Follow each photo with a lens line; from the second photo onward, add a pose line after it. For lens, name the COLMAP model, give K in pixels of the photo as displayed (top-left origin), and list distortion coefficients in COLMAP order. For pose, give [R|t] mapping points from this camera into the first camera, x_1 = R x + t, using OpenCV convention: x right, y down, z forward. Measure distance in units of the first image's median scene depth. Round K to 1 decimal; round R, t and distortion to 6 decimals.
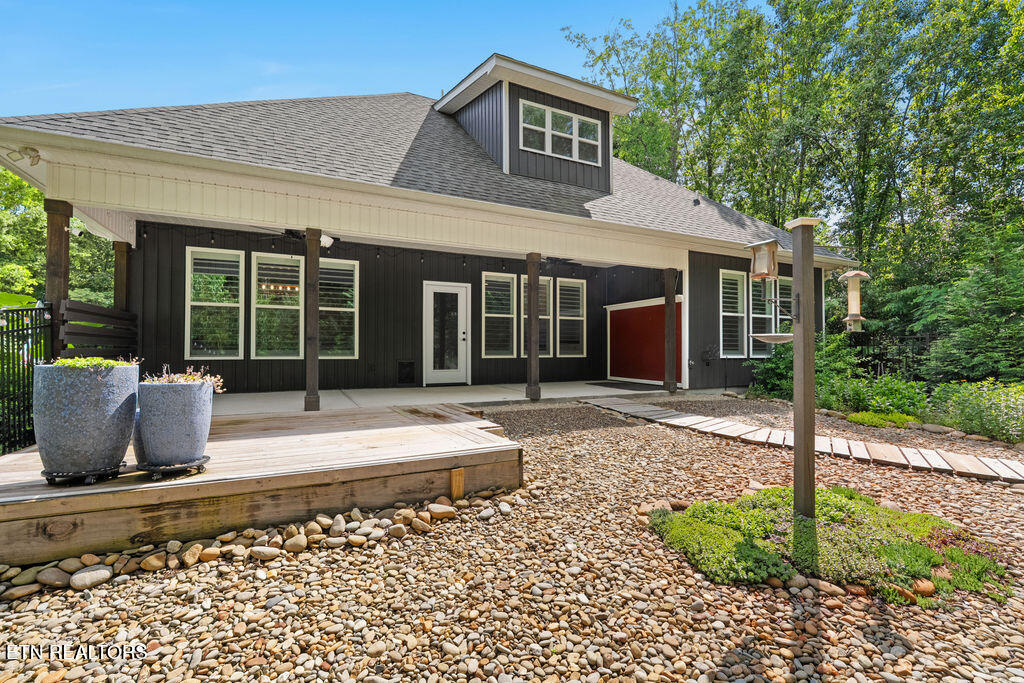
lens RADIAL K [[457.6, 0, 511.2], [0, 457.6, 344.4], [0, 0, 1]] dist [0.005198, -0.001029]
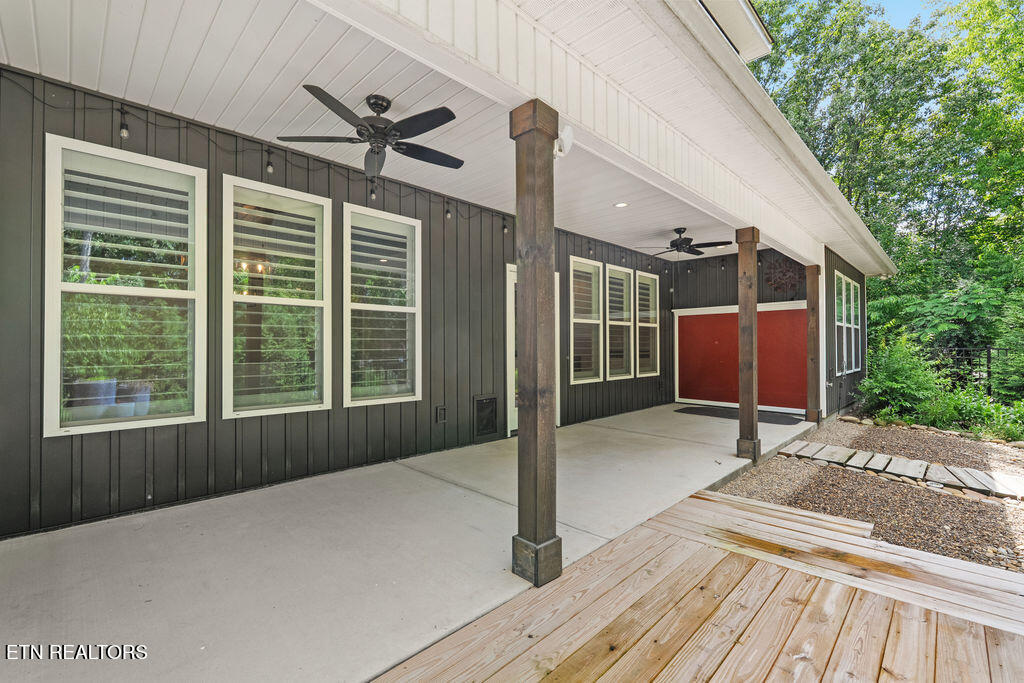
lens RADIAL K [[457.6, 0, 514.2], [0, 457.6, 342.9], [0, 0, 1]] dist [0.005198, -0.001029]
pose [[0.938028, 0.000605, 0.346559, -0.420117], [-0.004217, 0.999944, 0.009667, -0.042019], [-0.346534, -0.010529, 0.937978, 0.449269]]
